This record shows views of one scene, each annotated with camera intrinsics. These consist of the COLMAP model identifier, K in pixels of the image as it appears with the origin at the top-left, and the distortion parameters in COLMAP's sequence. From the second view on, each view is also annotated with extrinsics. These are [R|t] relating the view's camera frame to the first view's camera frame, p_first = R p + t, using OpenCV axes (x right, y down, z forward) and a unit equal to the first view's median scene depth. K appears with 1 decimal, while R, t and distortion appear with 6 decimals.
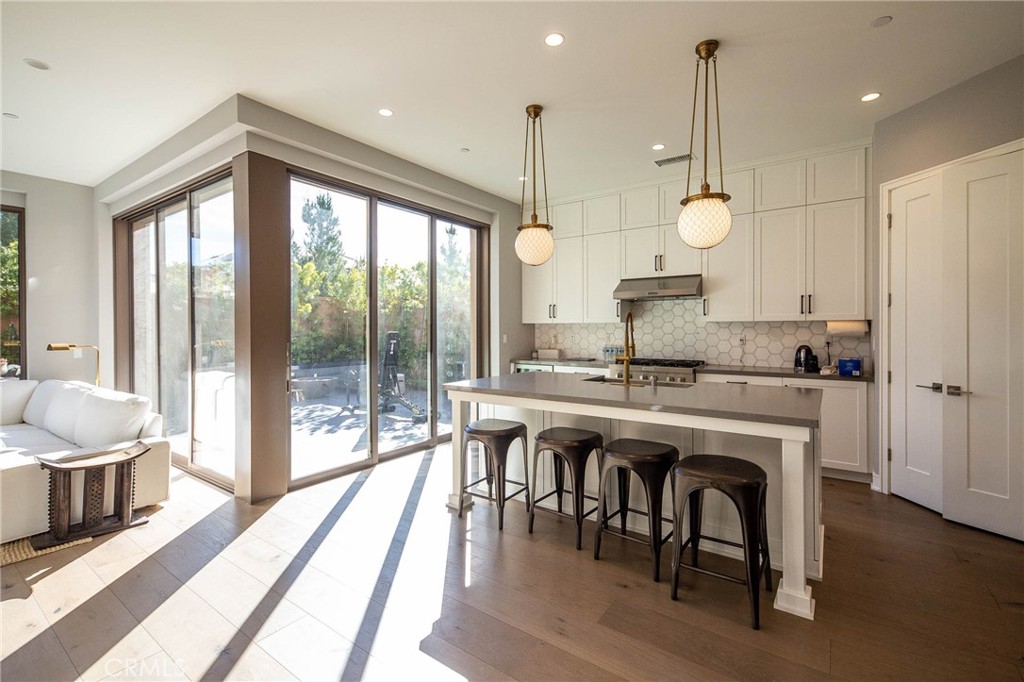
lens RADIAL K [[452.2, 0, 516.7], [0, 452.2, 336.8], [0, 0, 1]] dist [-0.000088, -0.000037]
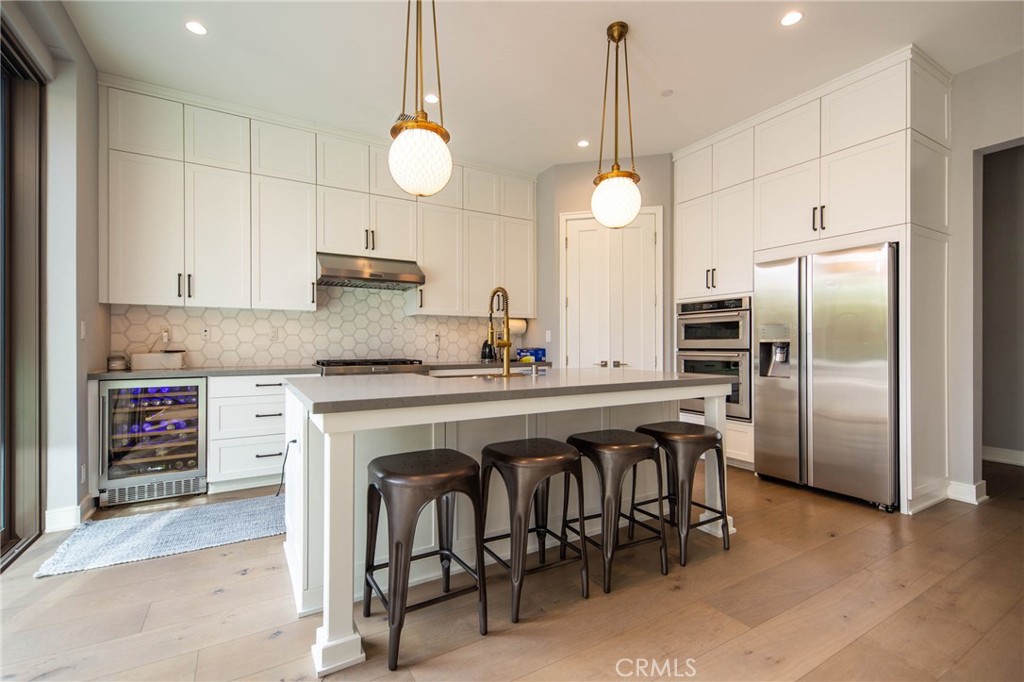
lens RADIAL K [[452.2, 0, 511.4], [0, 452.2, 342.8], [0, 0, 1]] dist [-0.000088, -0.000037]
pose [[0.392341, 0.006691, 0.919795, -0.346861], [0.021138, 0.999644, -0.016288, 0.042356], [-0.919577, 0.025833, 0.392060, 0.473622]]
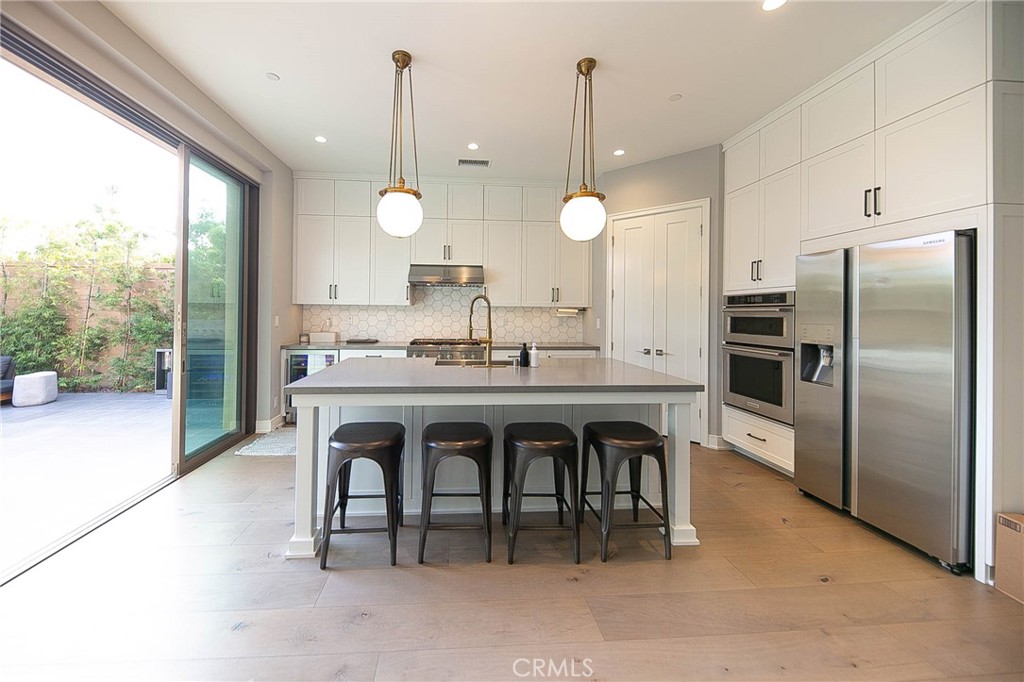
lens RADIAL K [[369.4, 0, 476.2], [0, 369.4, 310.4], [0, 0, 1]] dist [-0.008701, -0.000949]
pose [[0.767037, 0.013700, 0.641456, -0.220126], [0.001312, 0.999736, -0.022920, 0.000231], [-0.641601, 0.018422, 0.766817, 0.274379]]
